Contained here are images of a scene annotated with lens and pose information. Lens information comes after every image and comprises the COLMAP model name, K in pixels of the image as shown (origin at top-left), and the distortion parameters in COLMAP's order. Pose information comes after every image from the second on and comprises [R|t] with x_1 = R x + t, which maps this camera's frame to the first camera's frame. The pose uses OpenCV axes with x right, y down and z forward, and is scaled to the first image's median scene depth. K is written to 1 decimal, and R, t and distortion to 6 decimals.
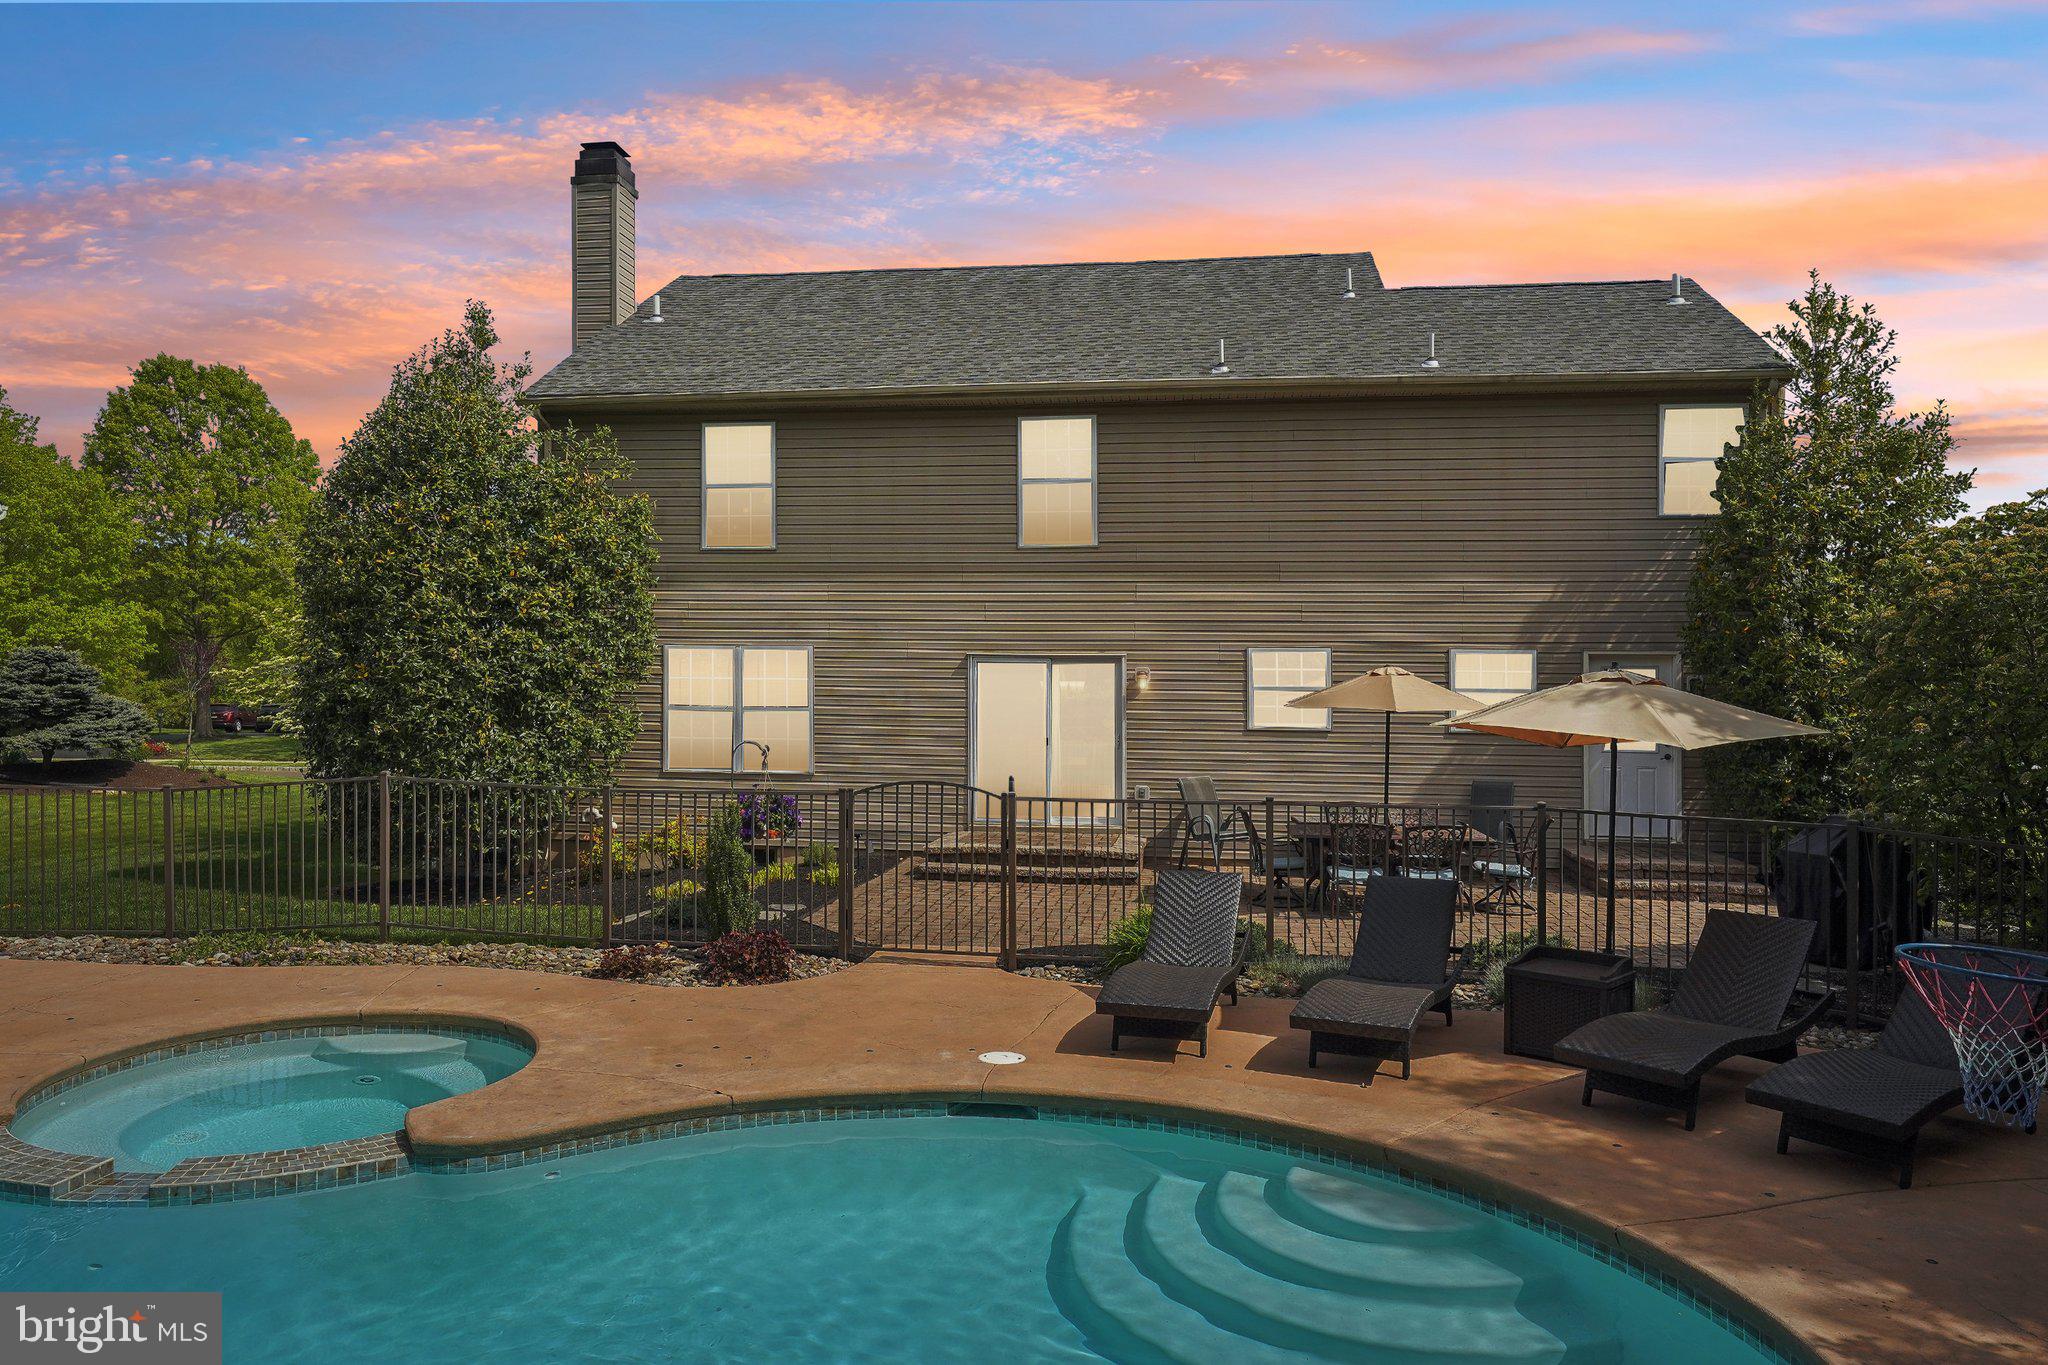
lens RADIAL K [[1296.3, 0, 1026.0], [0, 1296.3, 686.6], [0, 0, 1]] dist [-0.001929, -0.000159]
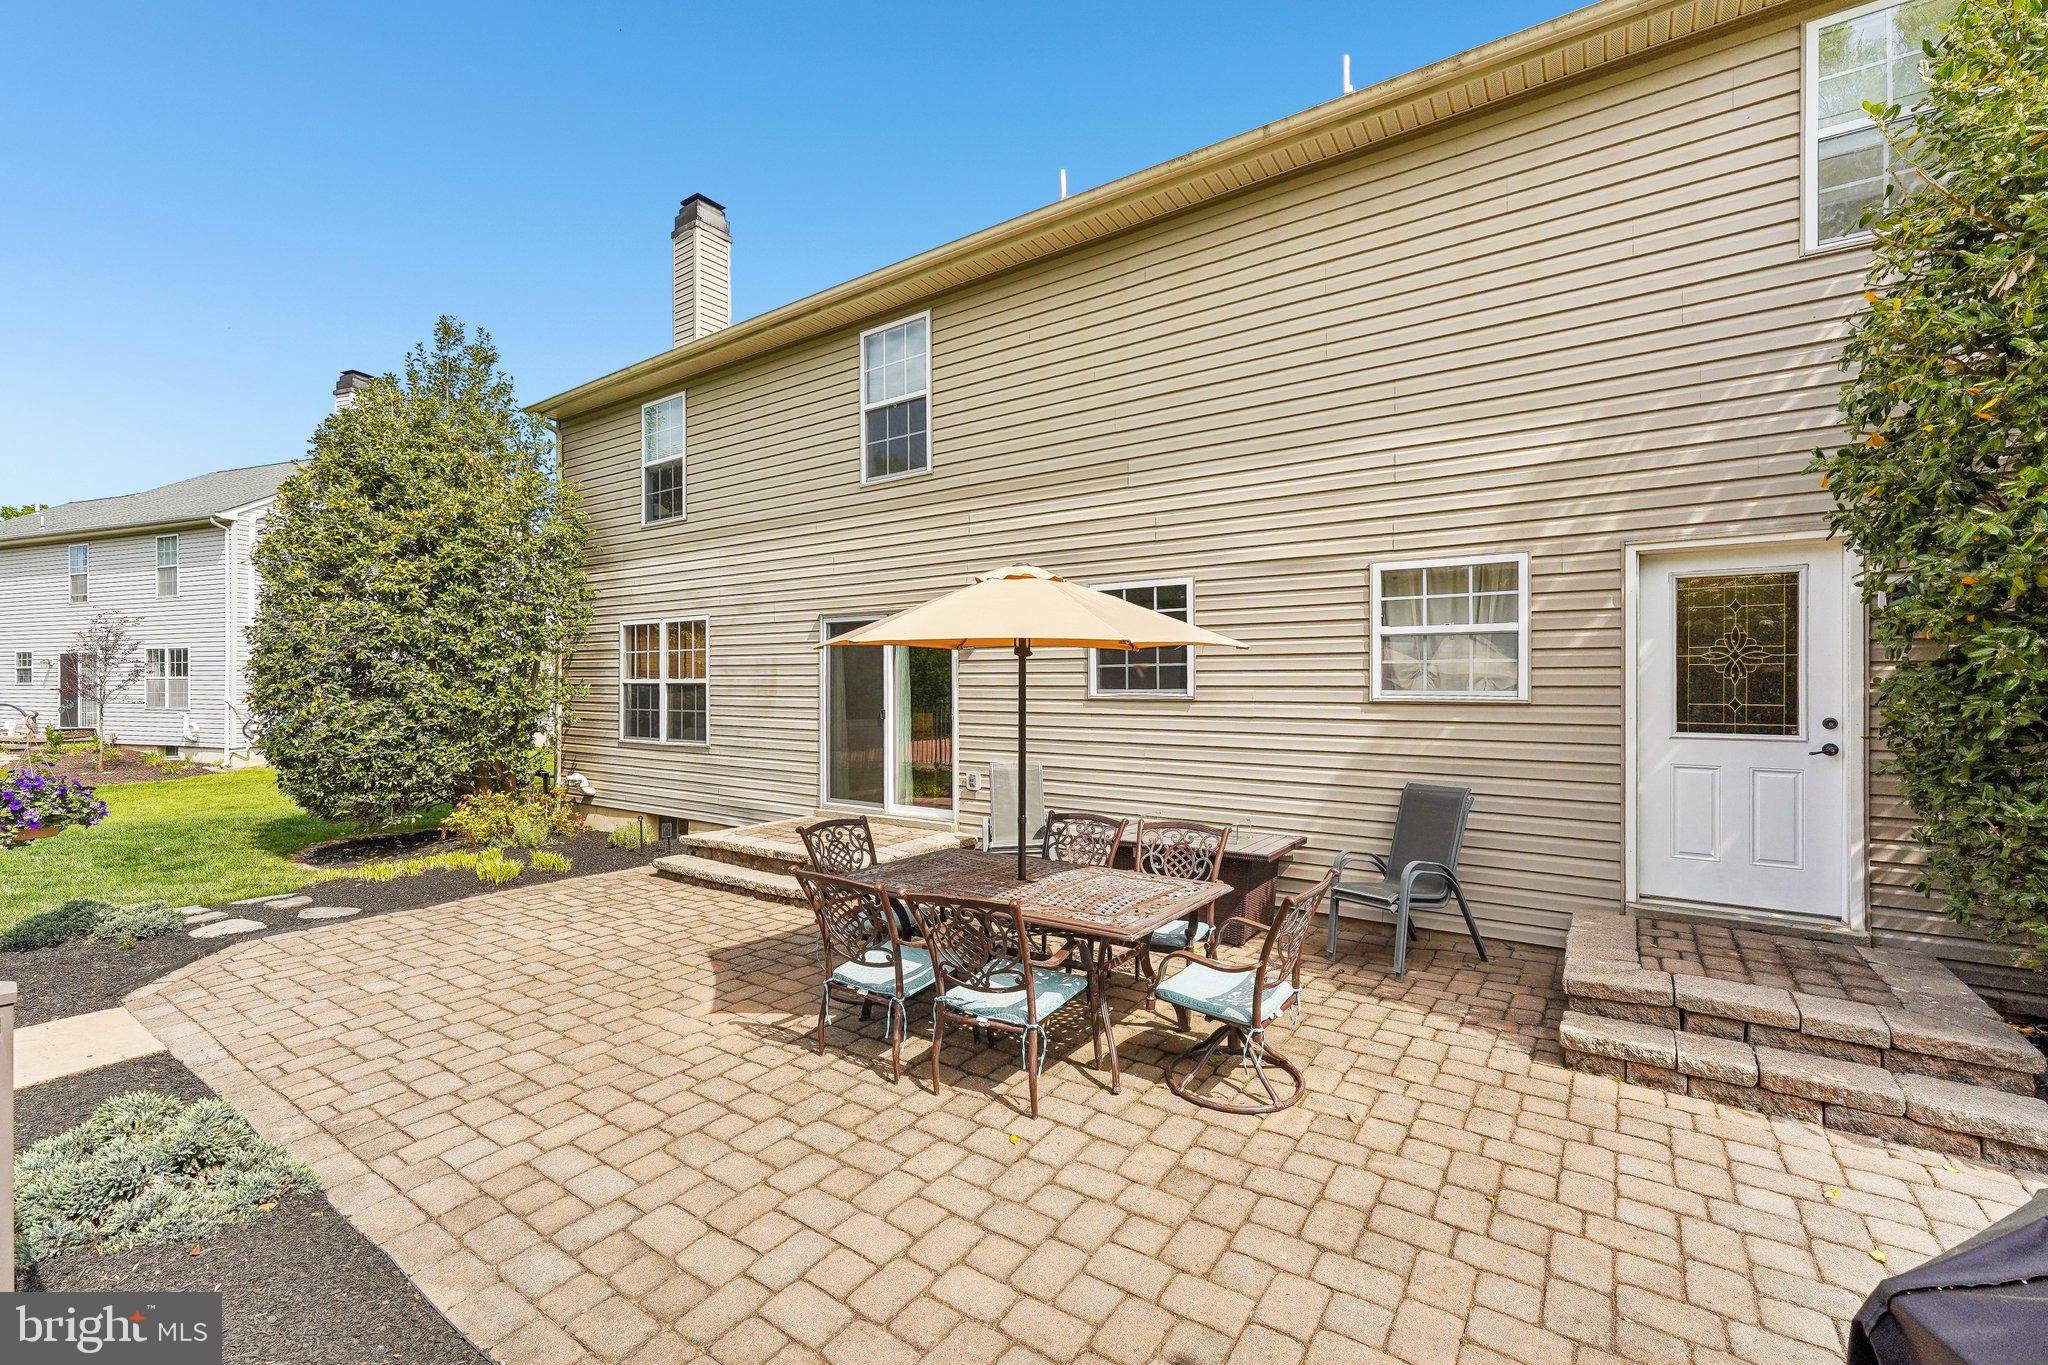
lens RADIAL K [[841.5, 0, 1032.0], [0, 841.5, 677.8], [0, 0, 1]] dist [-0.002703, -0.000070]
pose [[0.894729, -0.019226, -0.446195, 0.371382], [0.021694, 0.999765, 0.000424, 0.021915], [0.446082, -0.010059, 0.894936, 0.593899]]
